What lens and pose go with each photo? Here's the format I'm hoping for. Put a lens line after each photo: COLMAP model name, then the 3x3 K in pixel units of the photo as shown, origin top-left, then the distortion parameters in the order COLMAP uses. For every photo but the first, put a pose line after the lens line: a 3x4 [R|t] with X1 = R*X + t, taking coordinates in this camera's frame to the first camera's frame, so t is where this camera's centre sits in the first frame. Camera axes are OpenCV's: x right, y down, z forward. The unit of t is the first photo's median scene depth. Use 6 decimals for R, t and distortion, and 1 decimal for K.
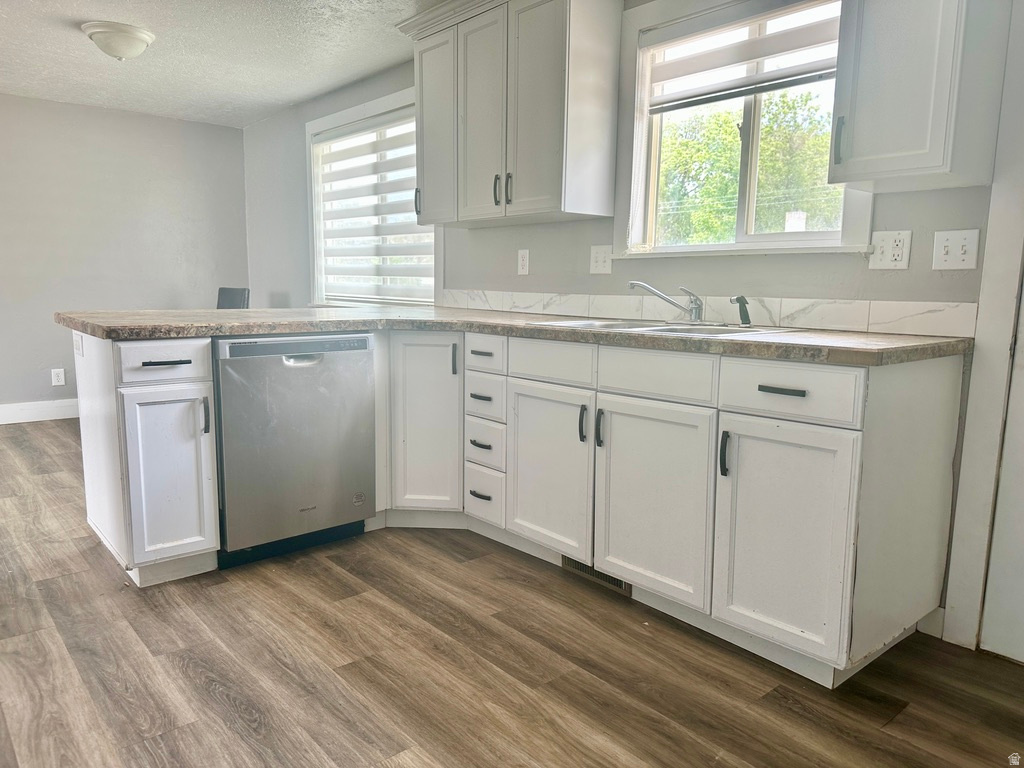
lens RADIAL K [[722.4, 0, 512.0], [0, 722.4, 384.0], [0, 0, 1]] dist [0.050222, -0.049933]
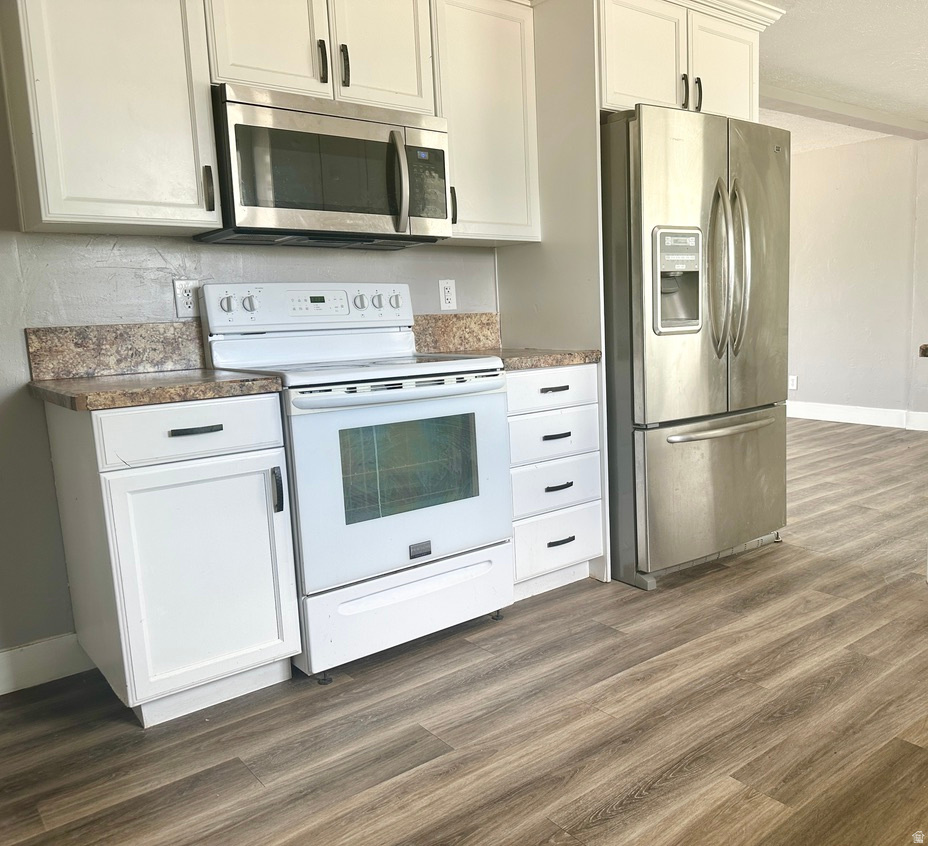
lens RADIAL K [[802.8, 0, 539.6], [0, 802.8, 413.6], [0, 0, 1]] dist [0.035328, -0.007110]
pose [[-0.004562, 0.120673, -0.992682, 0.684003], [-0.102204, 0.987438, 0.120505, -0.072963], [0.994753, 0.102006, 0.007829, 0.515770]]
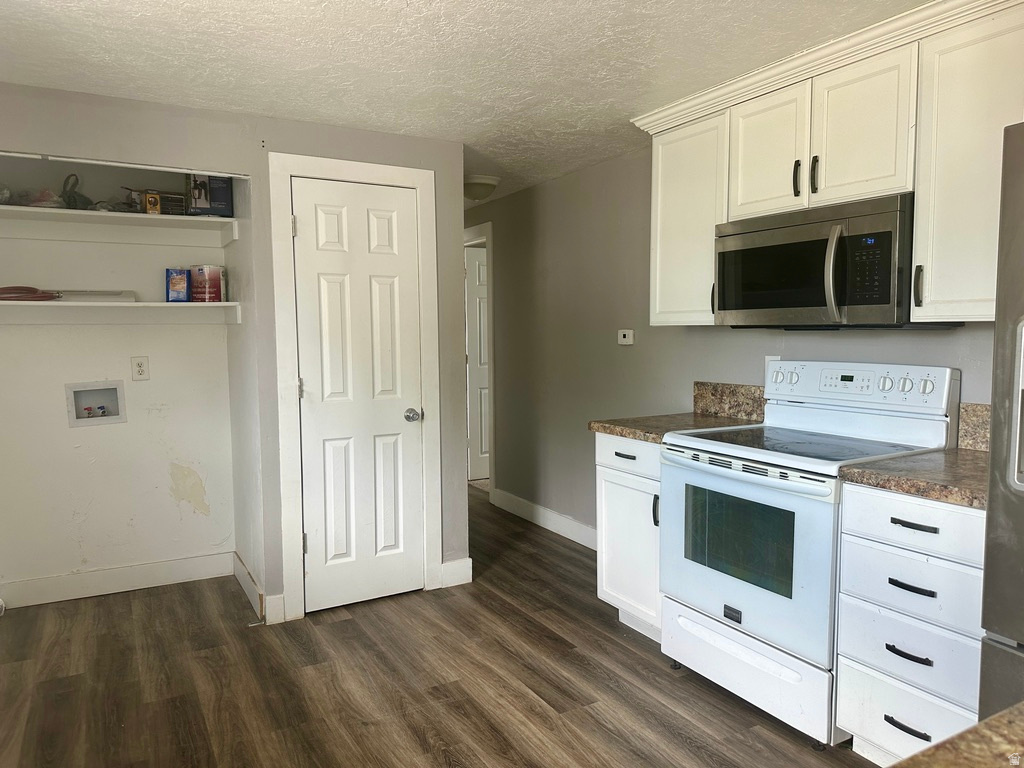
lens RADIAL K [[713.2, 0, 513.5], [0, 713.2, 378.8], [0, 0, 1]] dist [0.085764, -0.109239]
pose [[-0.983422, -0.016762, 0.180555, -0.385770], [0.020694, 0.978839, 0.203584, -0.352952], [-0.180147, 0.203945, -0.962265, 1.551605]]
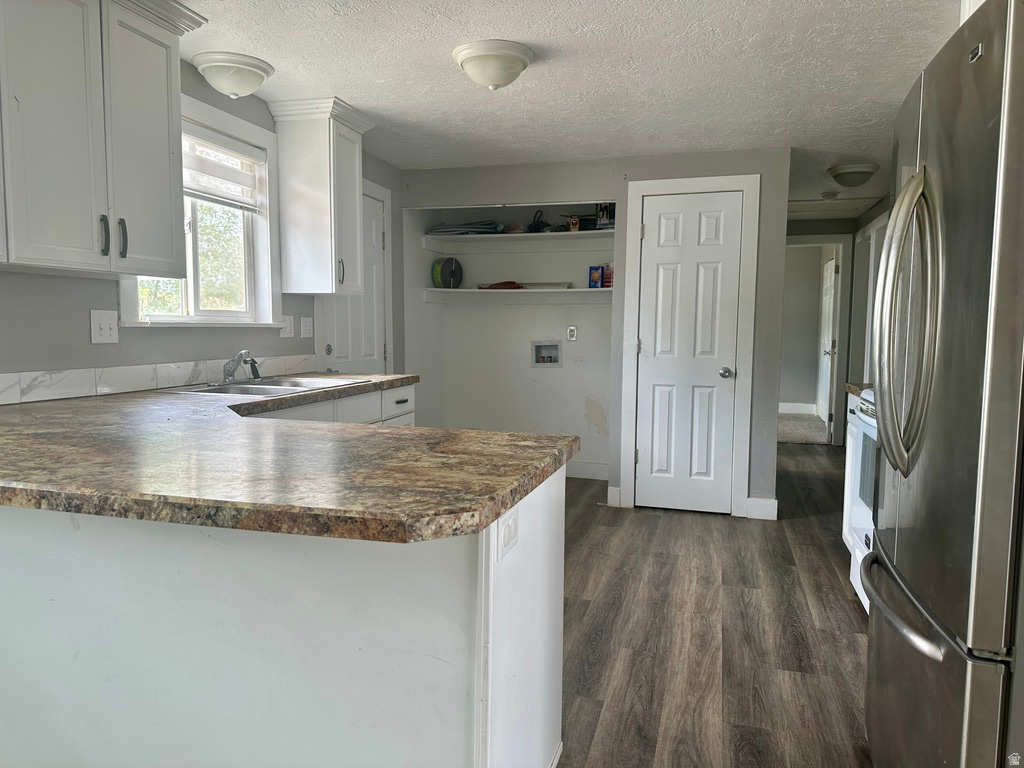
lens RADIAL K [[722.4, 0, 512.0], [0, 722.4, 384.0], [0, 0, 1]] dist [0.050222, -0.049933]
pose [[-0.550681, -0.080074, 0.830866, -1.331462], [0.100055, 0.981879, 0.160942, -0.304548], [-0.828697, 0.171760, -0.532691, 1.667495]]
